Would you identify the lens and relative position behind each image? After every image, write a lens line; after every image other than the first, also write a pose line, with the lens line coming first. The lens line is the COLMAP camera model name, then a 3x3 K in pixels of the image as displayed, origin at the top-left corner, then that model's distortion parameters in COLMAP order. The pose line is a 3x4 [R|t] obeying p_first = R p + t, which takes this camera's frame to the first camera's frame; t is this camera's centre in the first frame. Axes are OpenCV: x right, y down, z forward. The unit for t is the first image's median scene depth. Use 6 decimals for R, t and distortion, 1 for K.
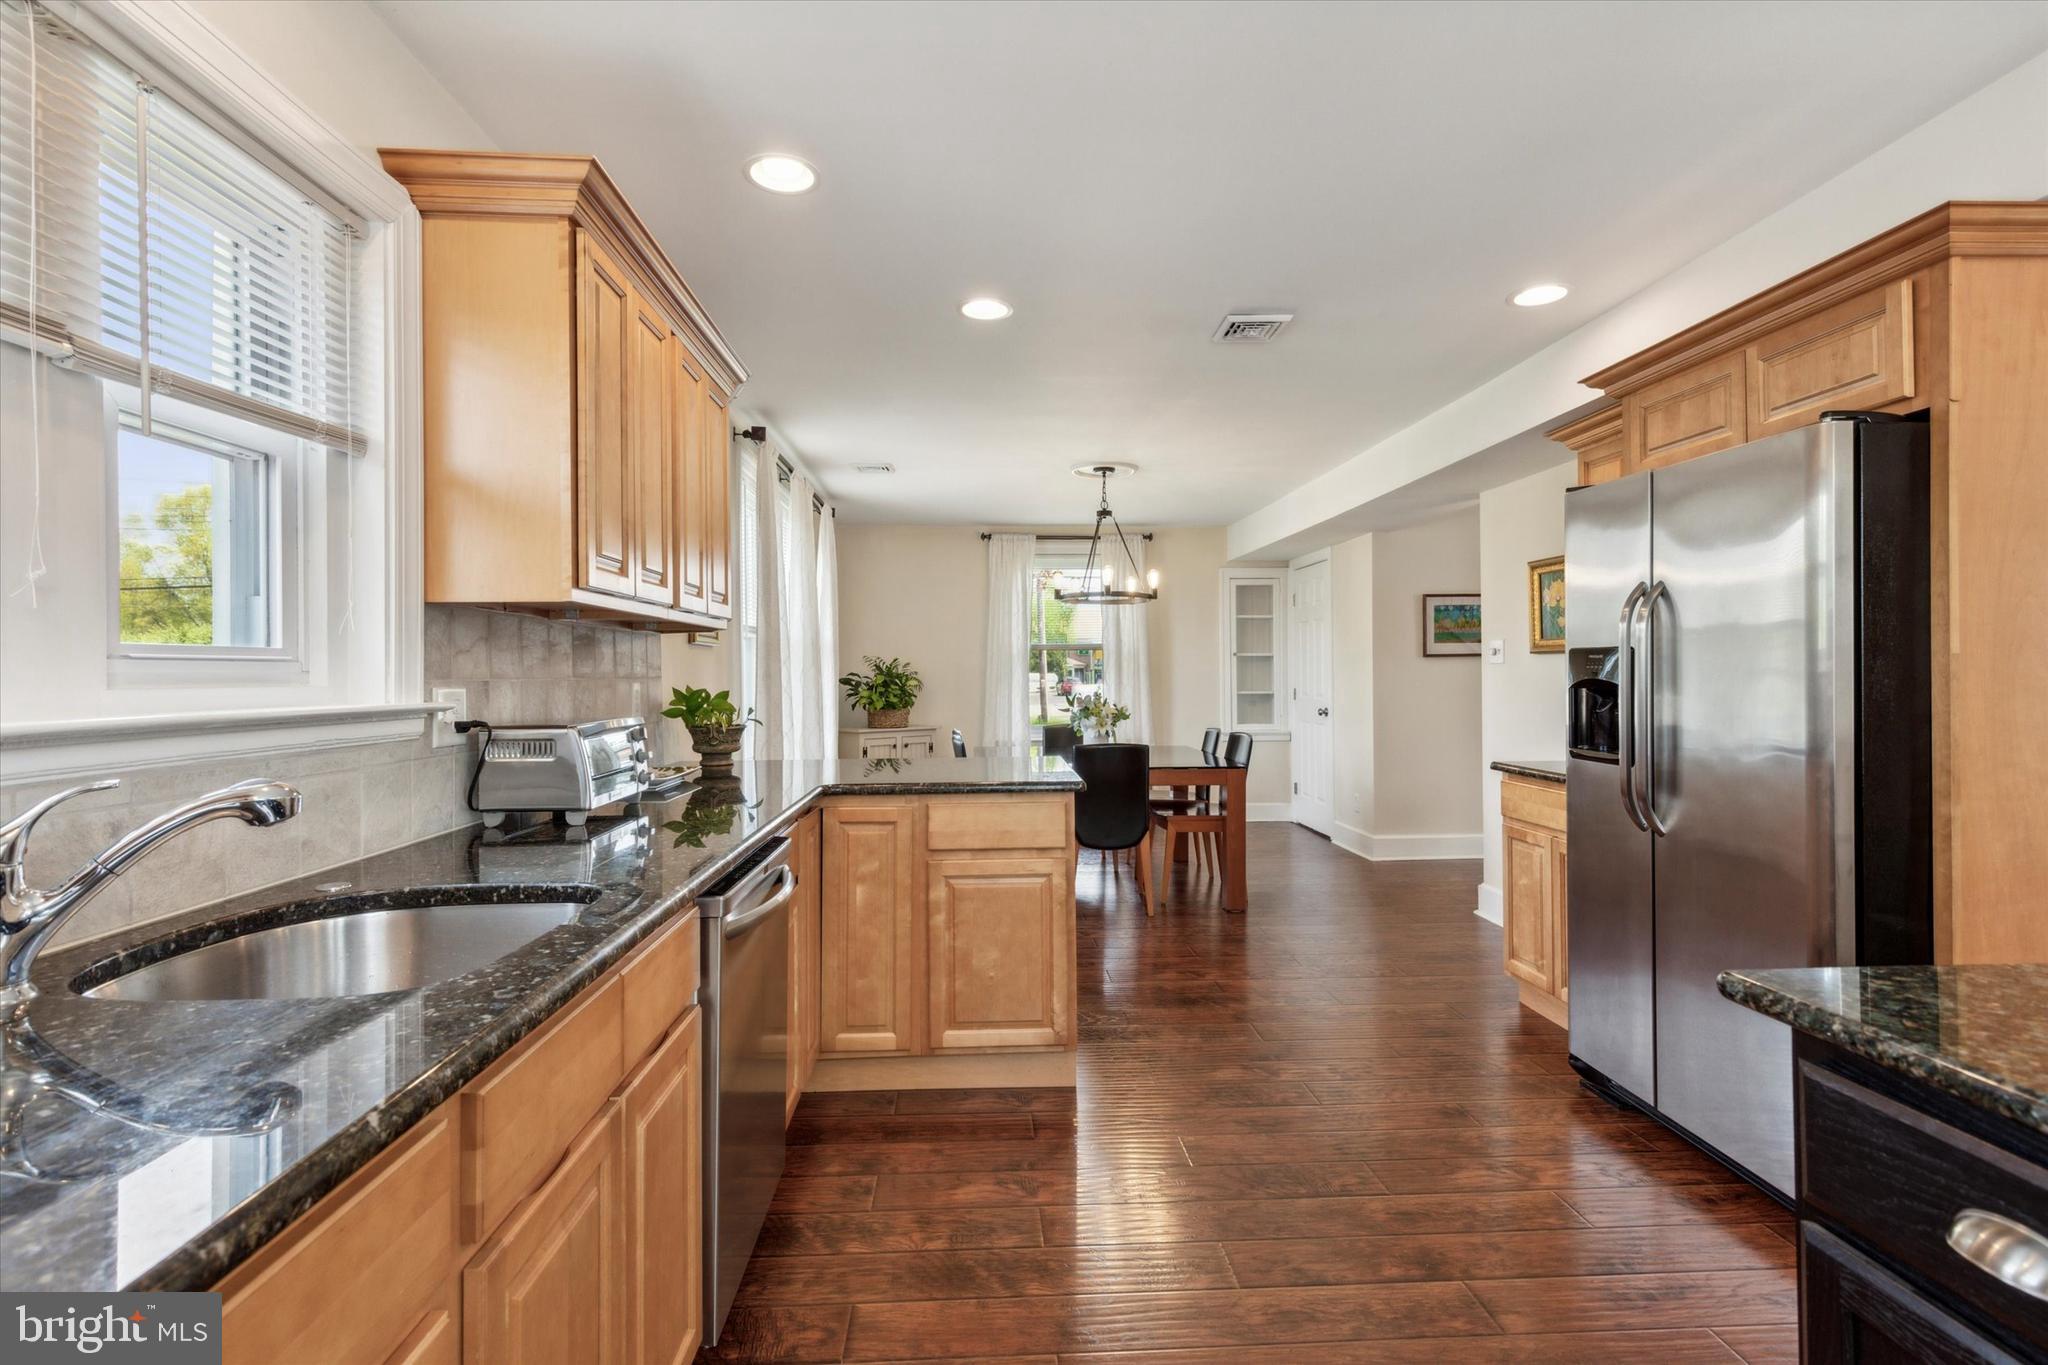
lens RADIAL K [[975.4, 0, 1027.3], [0, 975.4, 670.1], [0, 0, 1]] dist [0.002076, 0.000340]
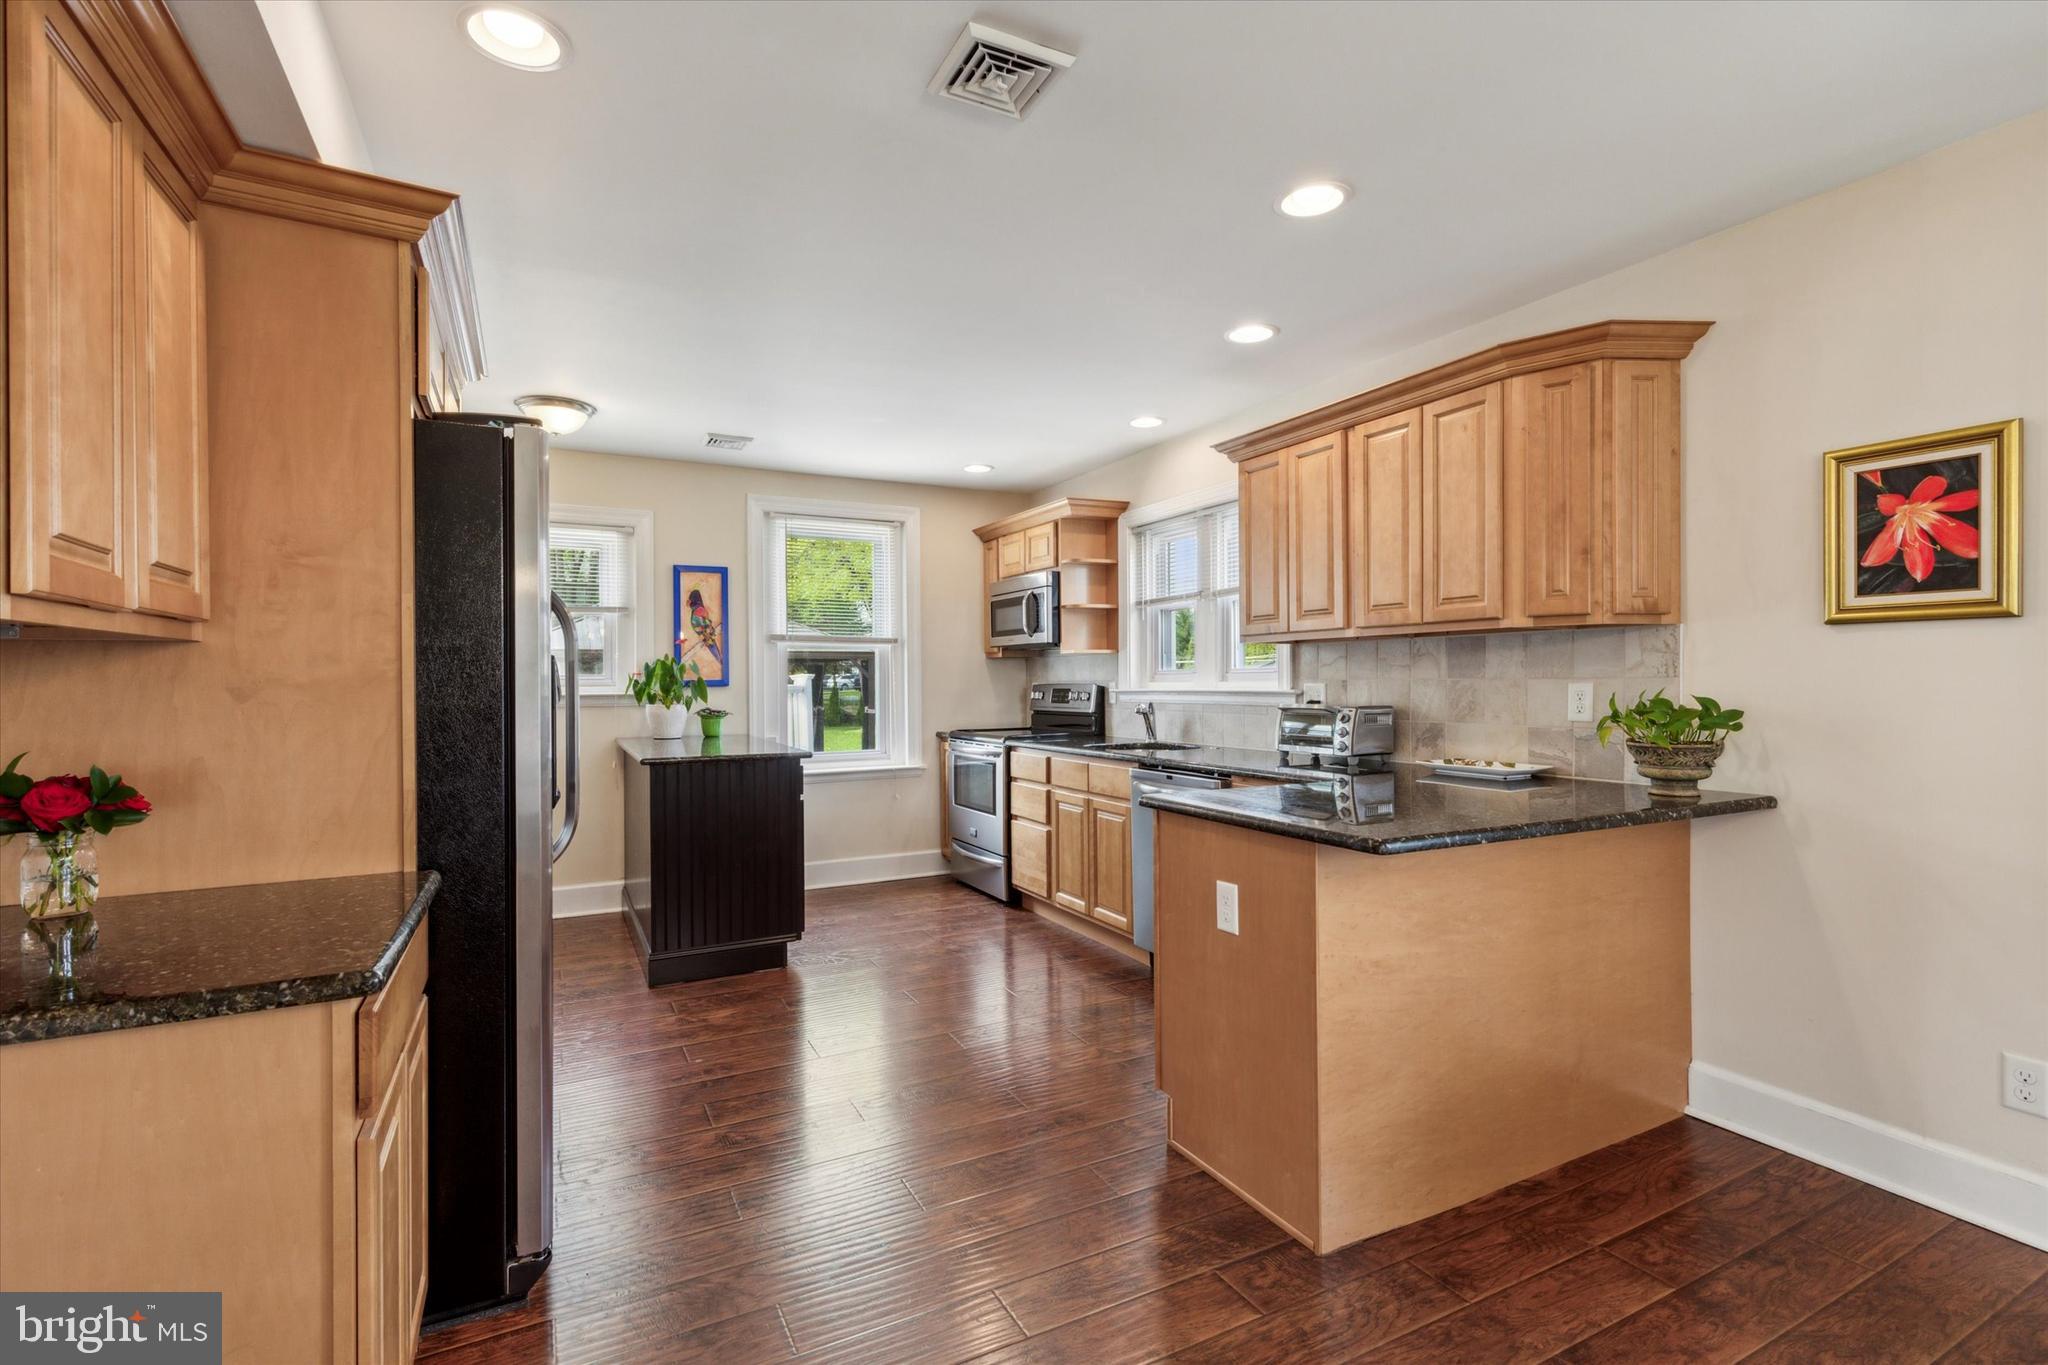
lens RADIAL K [[933.6, 0, 1027.7], [0, 933.6, 681.0], [0, 0, 1]] dist [0.005890, -0.000540]
pose [[-0.911126, 0.015932, -0.411820, 0.242802], [0.017301, 0.999850, 0.000402, 0.000300], [0.411765, -0.006759, -0.911265, 0.815970]]
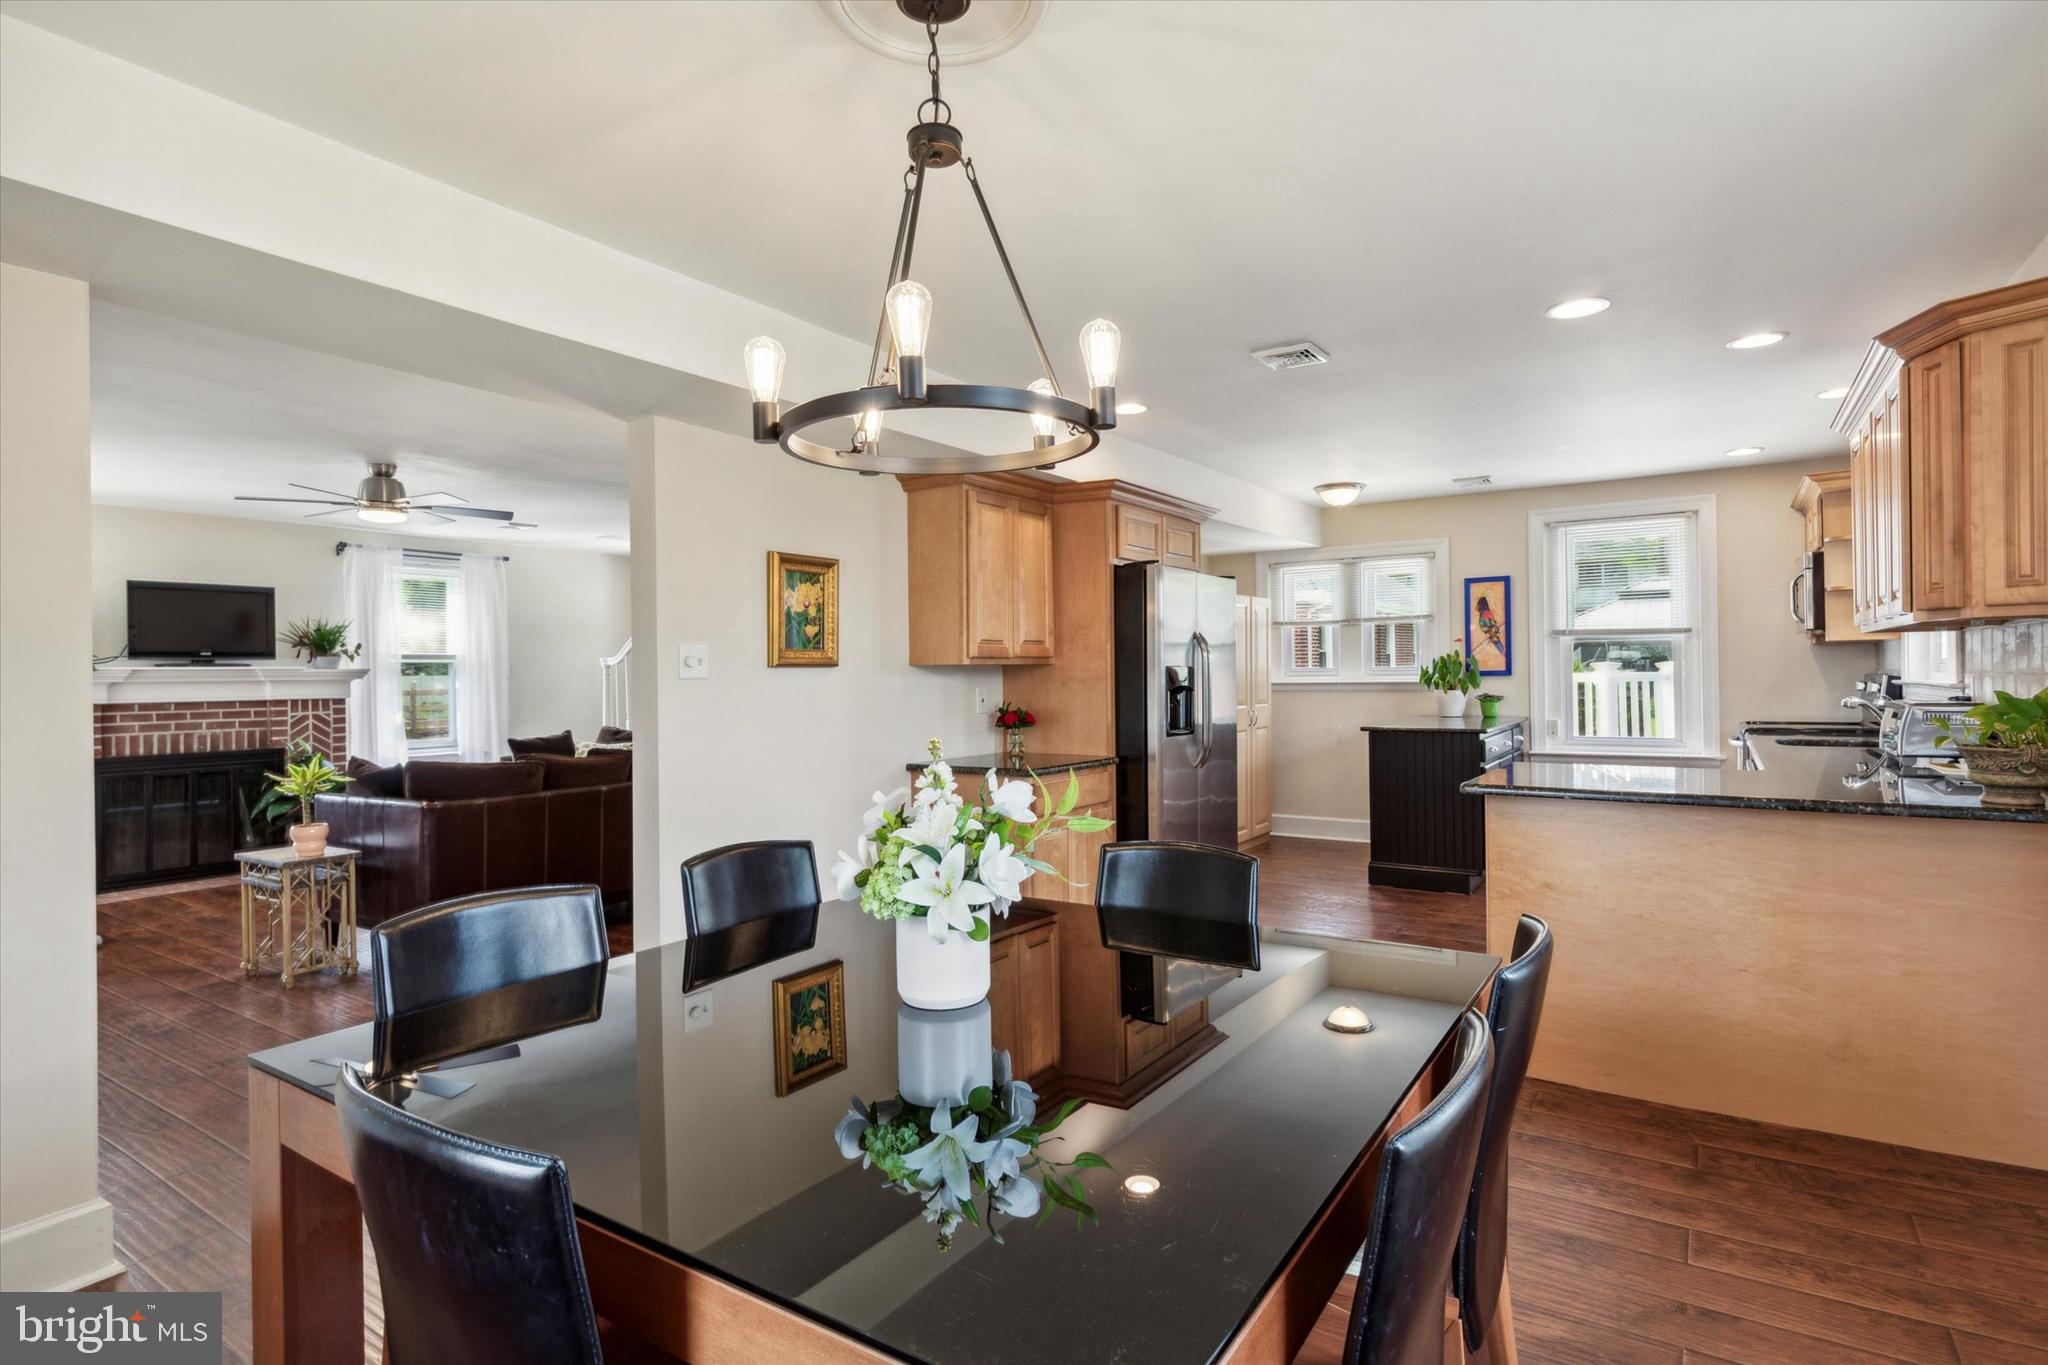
lens RADIAL K [[1009.6, 0, 1063.3], [0, 1009.6, 678.9], [0, 0, 1]] dist [0.001242, -0.000170]
pose [[-0.814188, 0.016524, 0.580367, -0.102466], [0.017779, 0.999836, -0.003525, -0.000499], [-0.580330, 0.007449, -0.814348, 1.105023]]
